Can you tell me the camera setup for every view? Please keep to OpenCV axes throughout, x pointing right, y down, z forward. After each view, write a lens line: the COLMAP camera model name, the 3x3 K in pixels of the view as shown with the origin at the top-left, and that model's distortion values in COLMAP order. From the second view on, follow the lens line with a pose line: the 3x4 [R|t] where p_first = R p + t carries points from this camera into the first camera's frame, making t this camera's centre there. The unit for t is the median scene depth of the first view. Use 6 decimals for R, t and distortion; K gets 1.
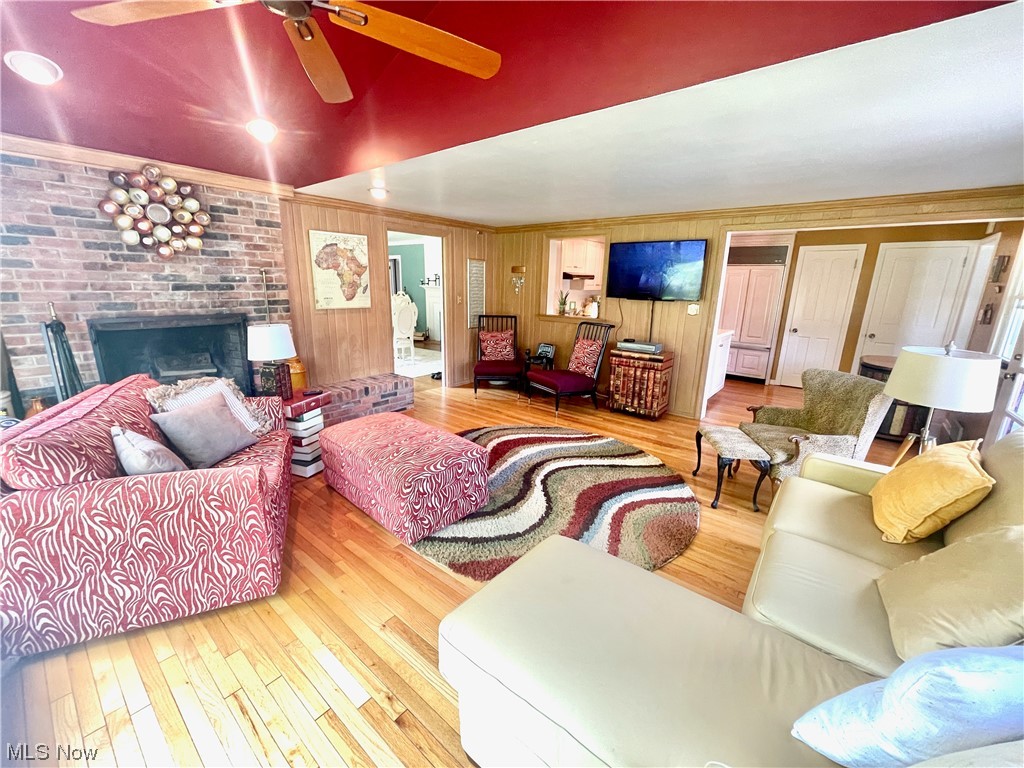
lens RADIAL K [[413.1, 0, 511.2], [0, 413.1, 384.3], [0, 0, 1]] dist [0.001828, 0.000669]
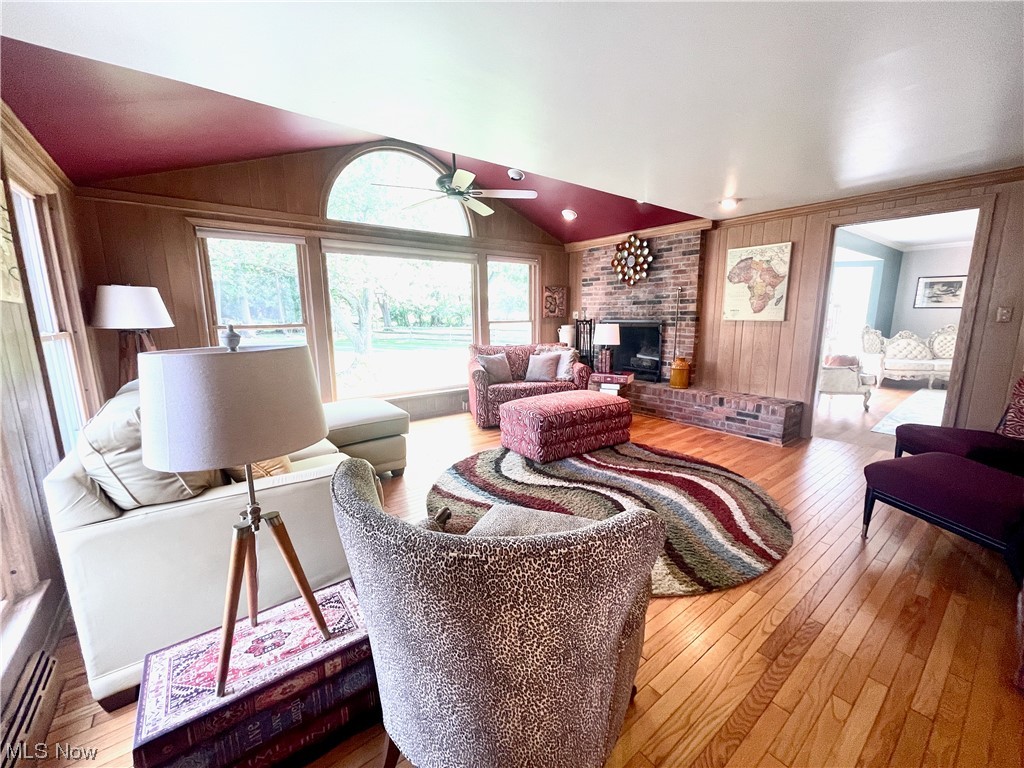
lens RADIAL K [[413.1, 0, 512.1], [0, 413.1, 385.4], [0, 0, 1]] dist [0.001828, 0.000669]
pose [[-0.227259, 0.152621, -0.961801, 0.873224], [-0.229747, 0.951361, 0.205250, -0.132485], [0.946345, 0.267616, -0.181141, 0.836390]]
